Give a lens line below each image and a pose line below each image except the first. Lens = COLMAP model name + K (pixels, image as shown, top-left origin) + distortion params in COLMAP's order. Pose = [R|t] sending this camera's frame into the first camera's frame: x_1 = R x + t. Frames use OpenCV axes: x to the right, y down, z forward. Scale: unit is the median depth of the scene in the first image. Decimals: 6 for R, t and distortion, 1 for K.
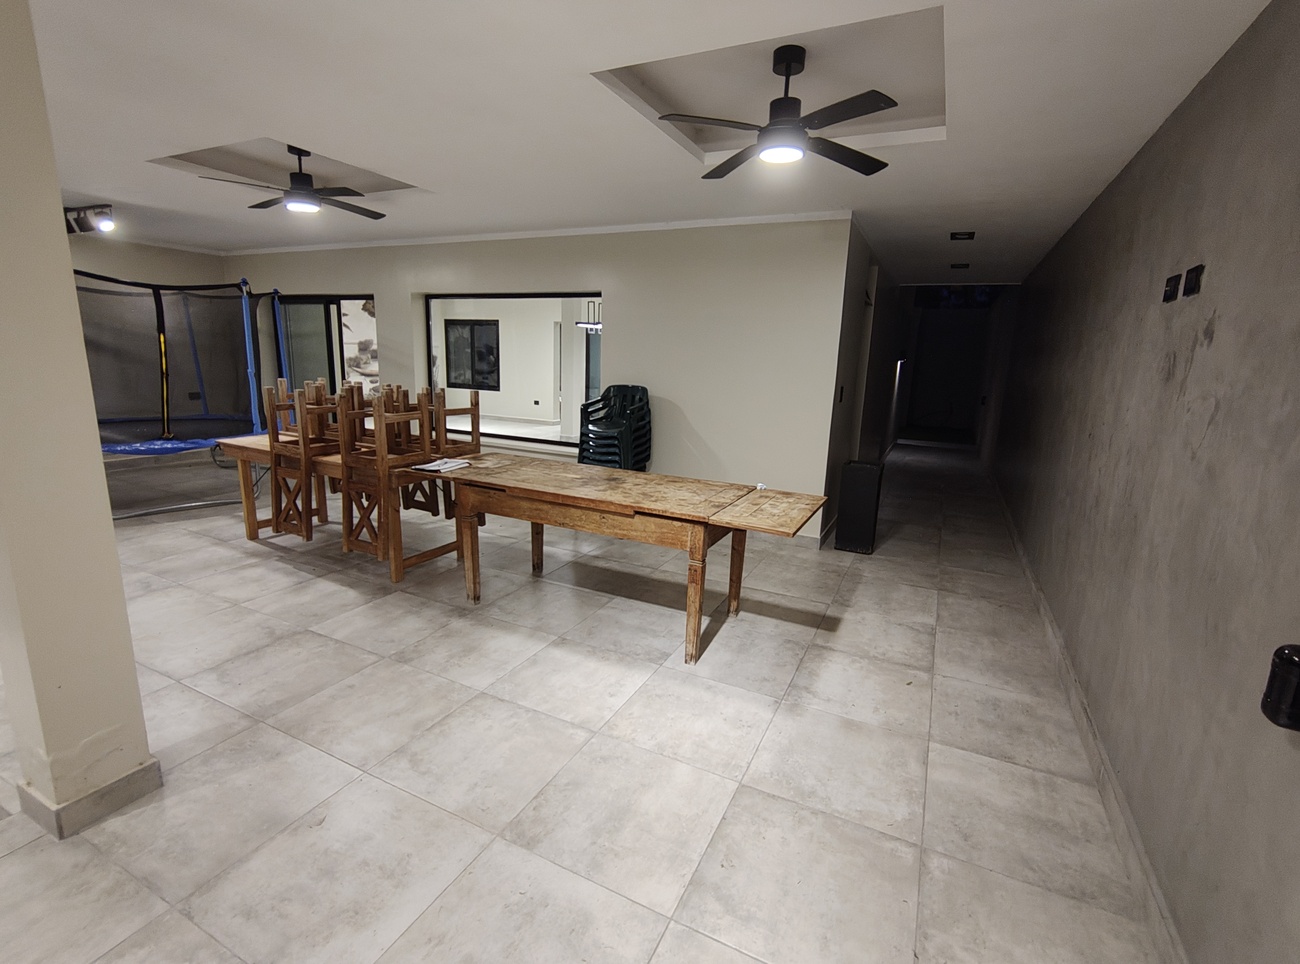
lens RADIAL K [[601.1, 0, 649.8], [0, 601.1, 480.4], [0, 0, 1]] dist [-0.001066, -0.000500]
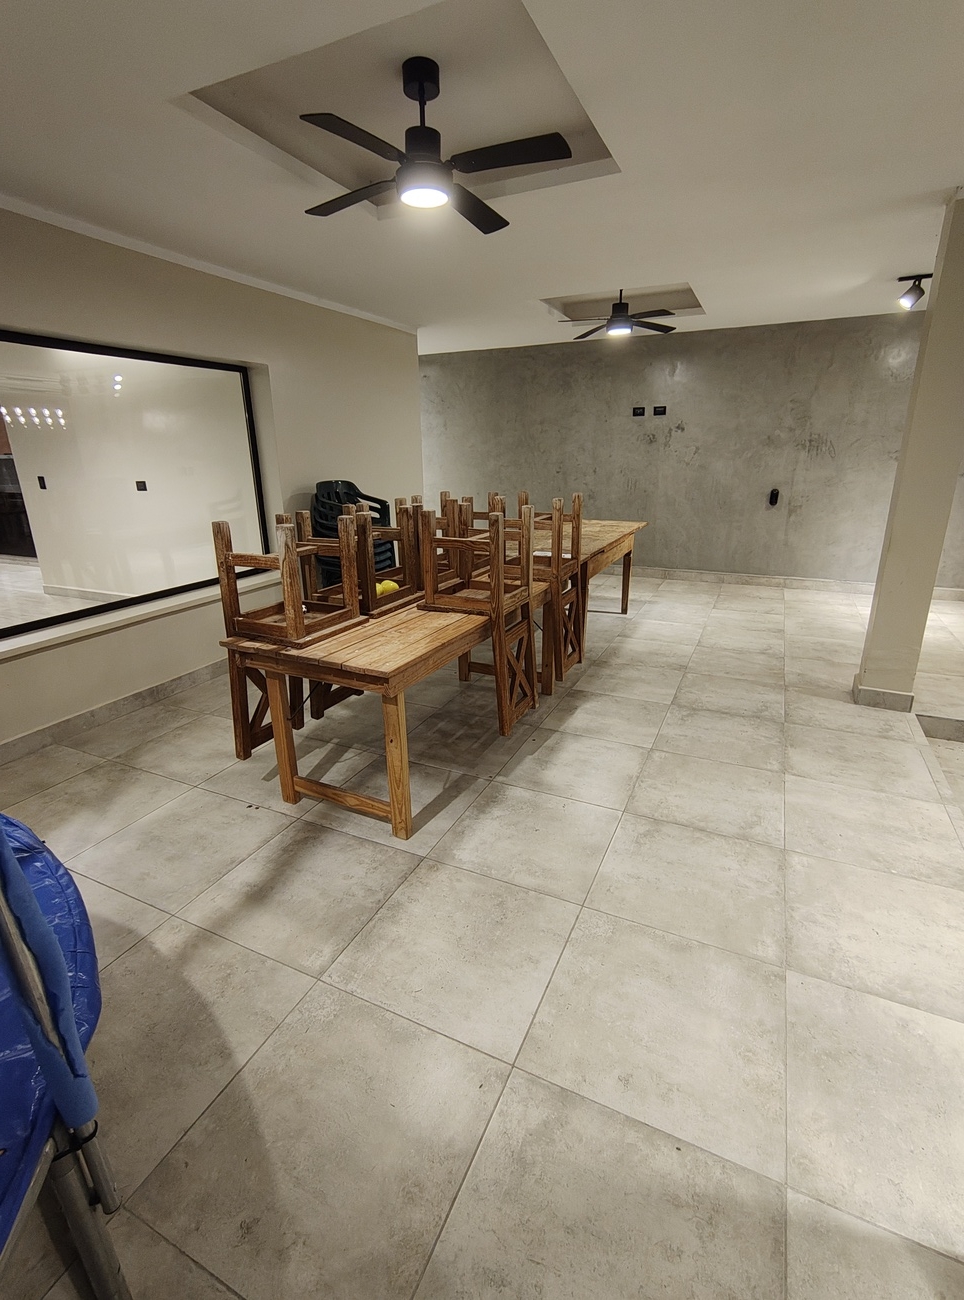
lens RADIAL K [[601.1, 0, 483.5], [0, 601.1, 653.0], [0, 0, 1]] dist [-0.001066, -0.000500]
pose [[-0.018819, -0.355539, 0.934472, -1.499820], [0.222587, 0.909692, 0.350593, -0.289694], [-0.974731, 0.214599, 0.062019, 1.196789]]
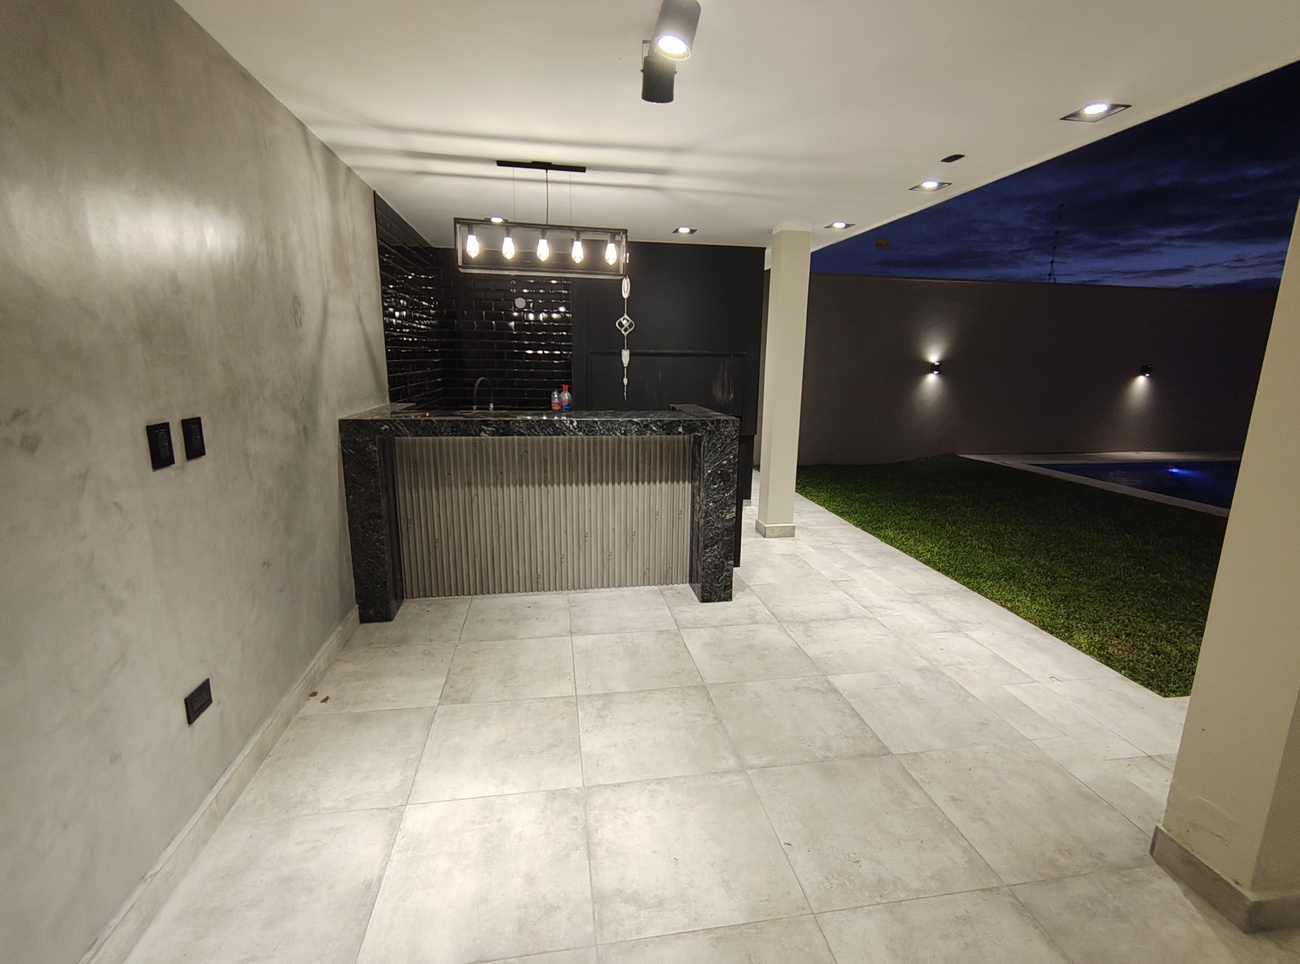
lens RADIAL K [[601.1, 0, 650.8], [0, 601.1, 484.3], [0, 0, 1]] dist [-0.001066, -0.000500]
pose [[0.810348, -0.140060, 0.568963, -0.166826], [0.132680, 0.989651, 0.054651, -0.020904], [-0.570730, 0.031204, 0.820545, 0.068240]]
